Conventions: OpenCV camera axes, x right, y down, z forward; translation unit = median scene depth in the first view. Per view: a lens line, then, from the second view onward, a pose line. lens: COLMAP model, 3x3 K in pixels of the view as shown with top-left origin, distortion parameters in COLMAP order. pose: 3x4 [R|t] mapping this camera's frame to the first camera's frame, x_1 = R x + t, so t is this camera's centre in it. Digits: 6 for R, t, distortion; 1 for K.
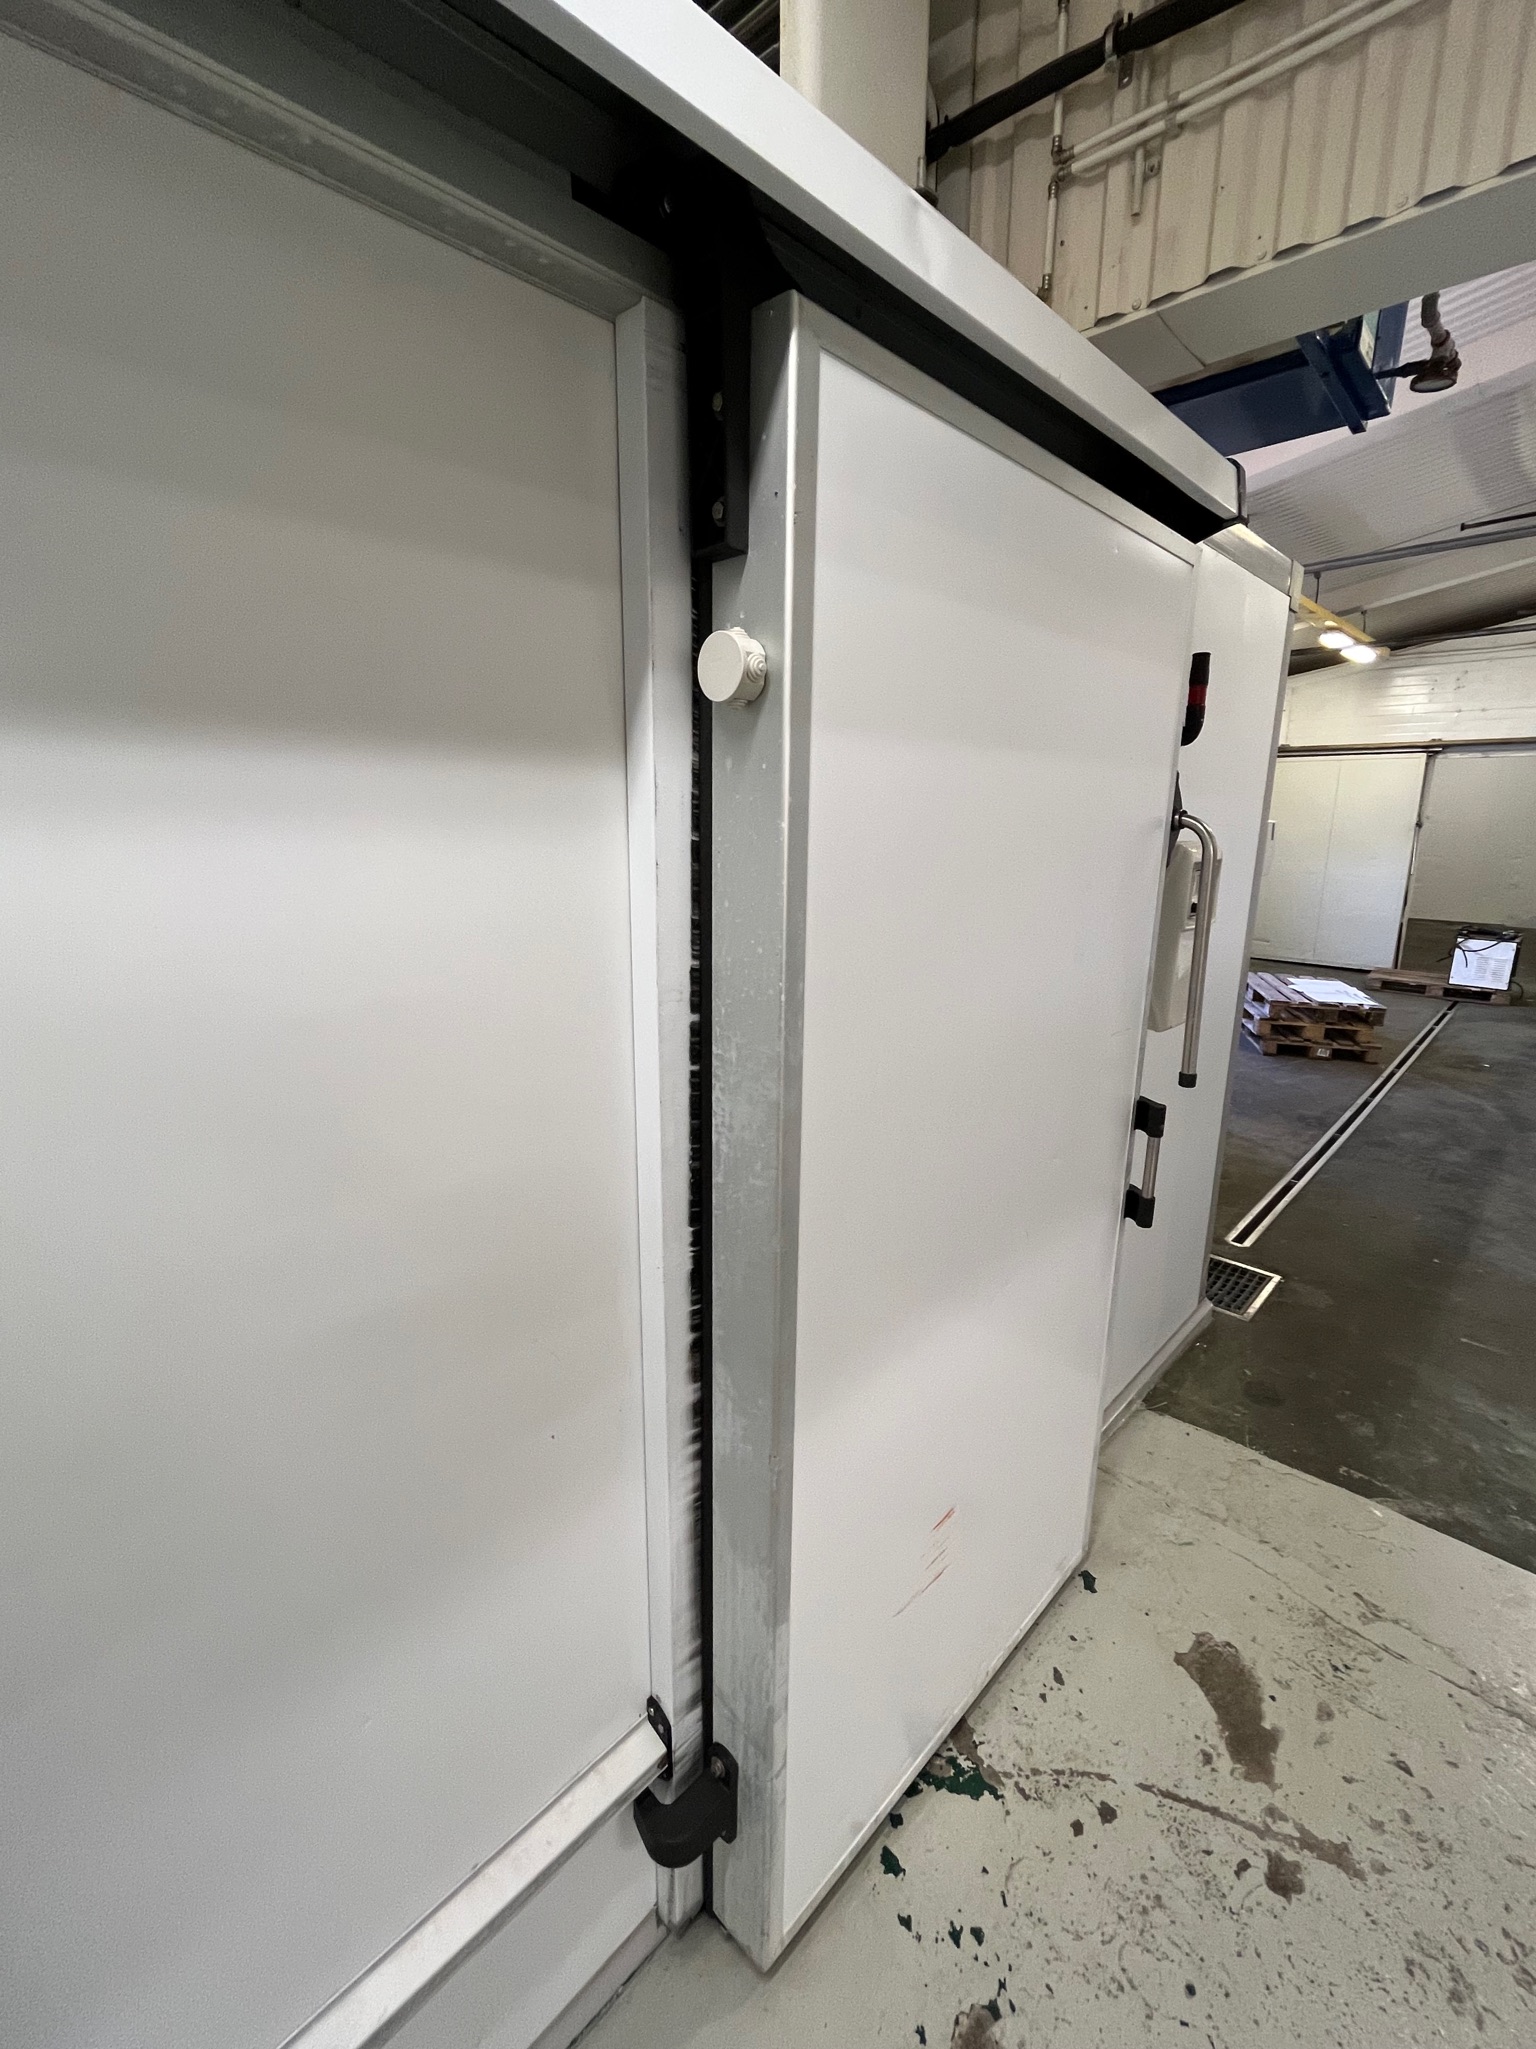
lens RADIAL K [[881.8, 0, 775.3], [0, 881.8, 1019.5], [0, 0, 1]] dist [-0.003816, 0.000389]
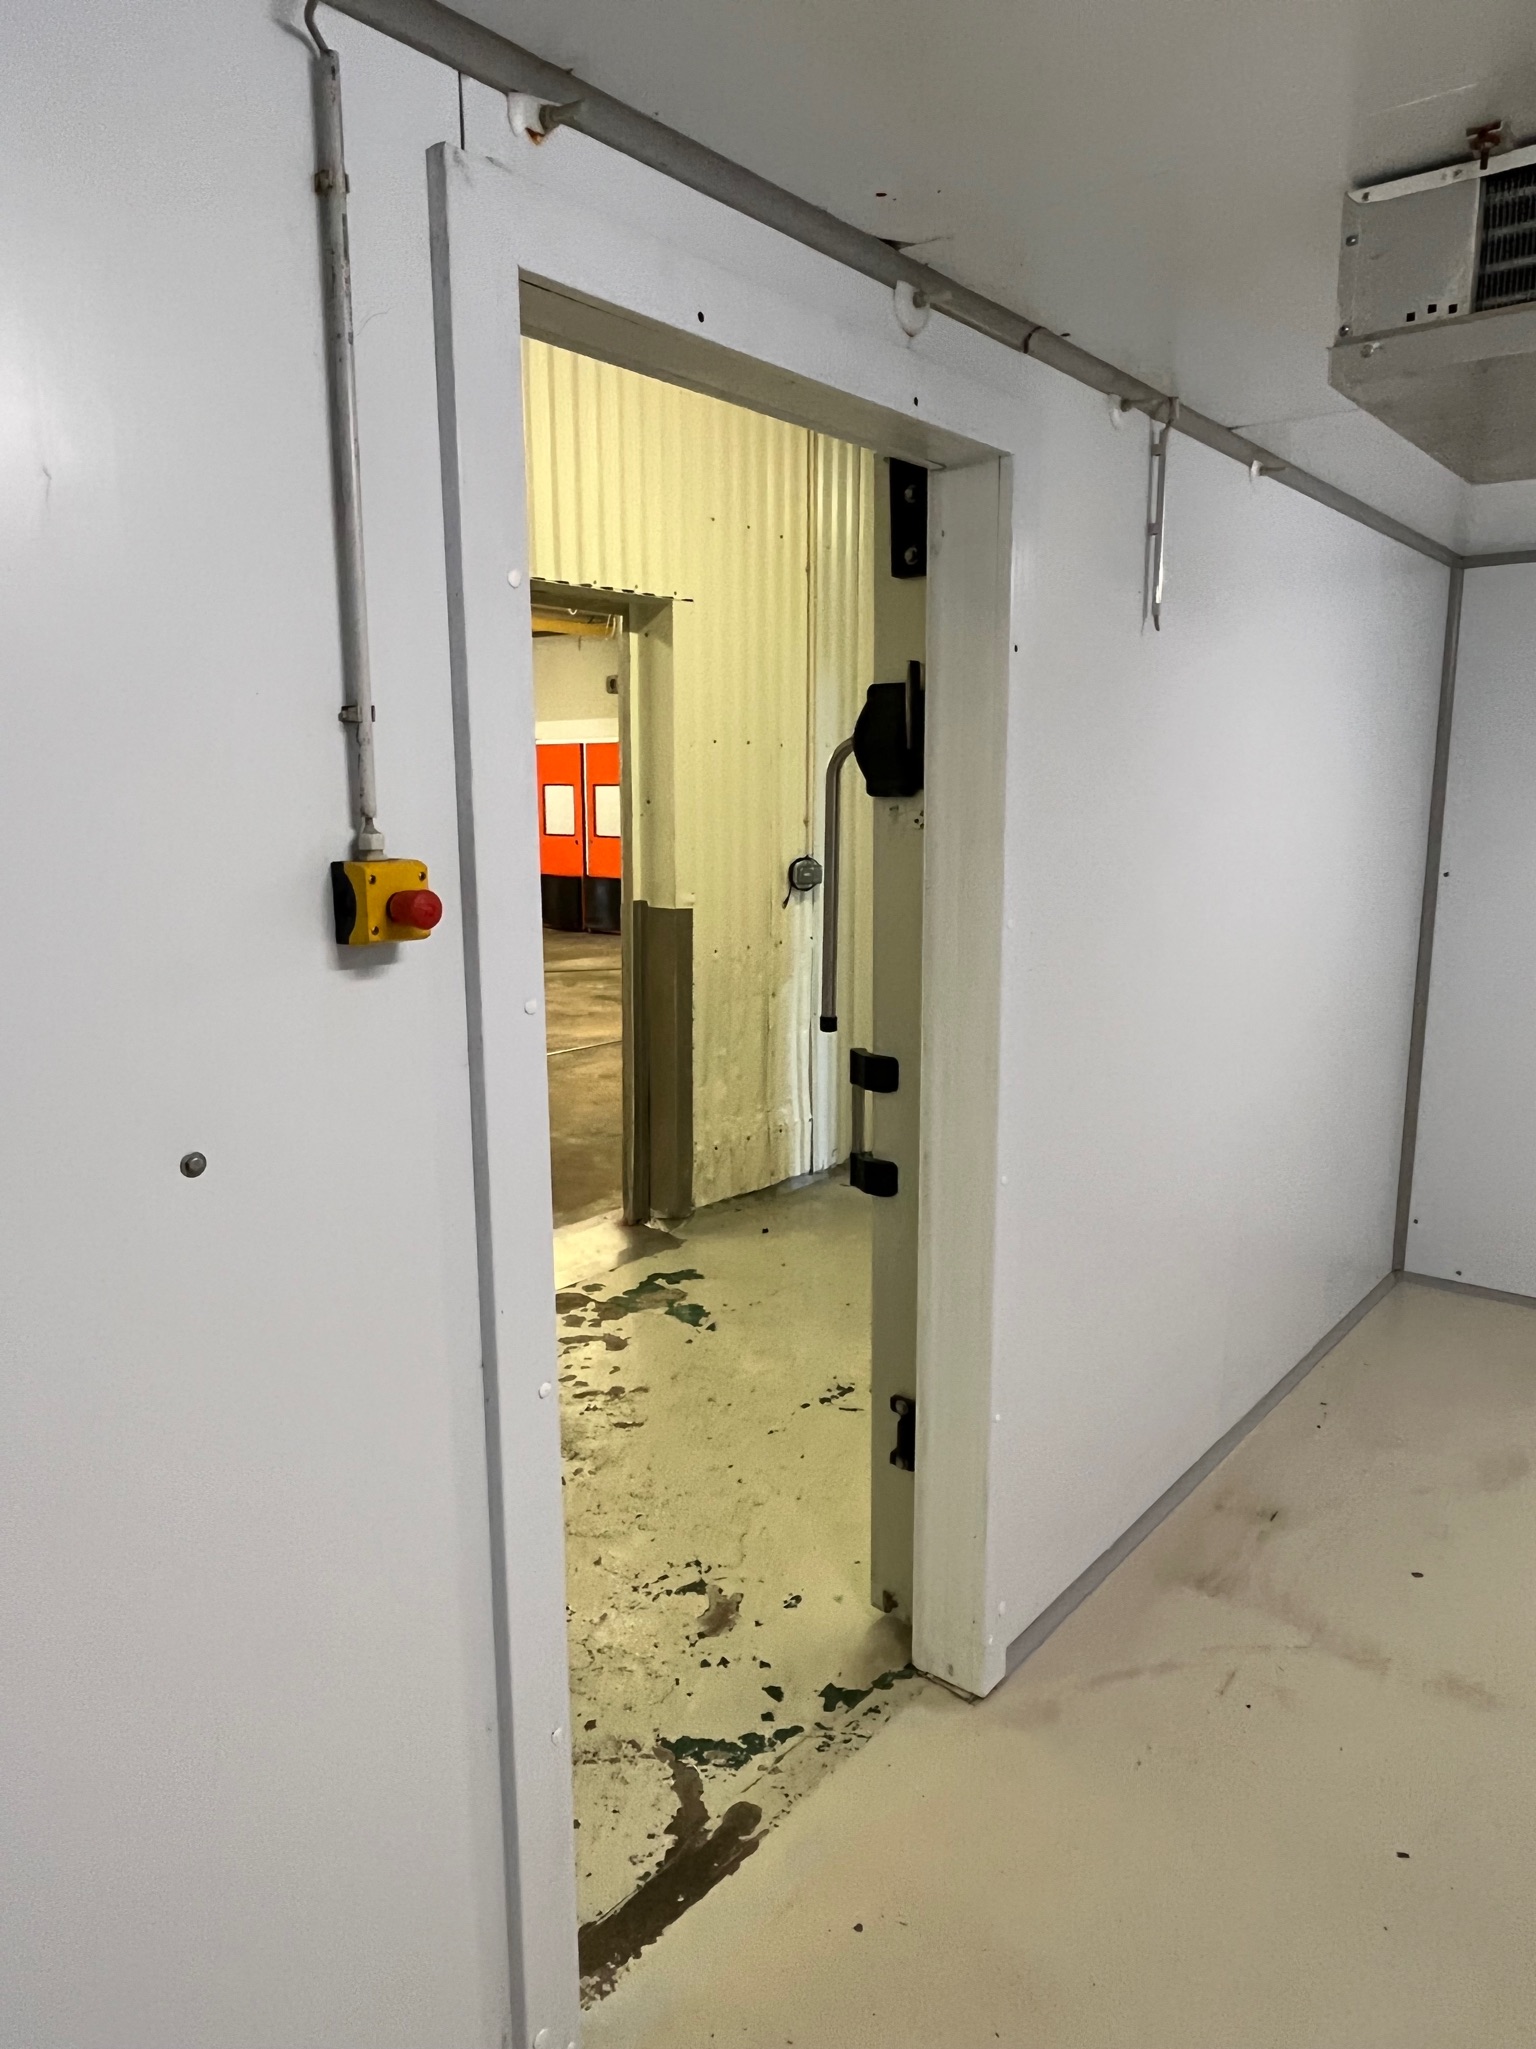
lens RADIAL K [[1346.7, 0, 794.2], [0, 1346.7, 1022.6], [0, 0, 1]] dist [0.000202, 0.001813]
pose [[-0.995813, 0.002946, -0.091362, 0.239188], [-0.033698, 0.917254, 0.396874, -0.439514], [0.084972, 0.398291, -0.913315, 2.043229]]
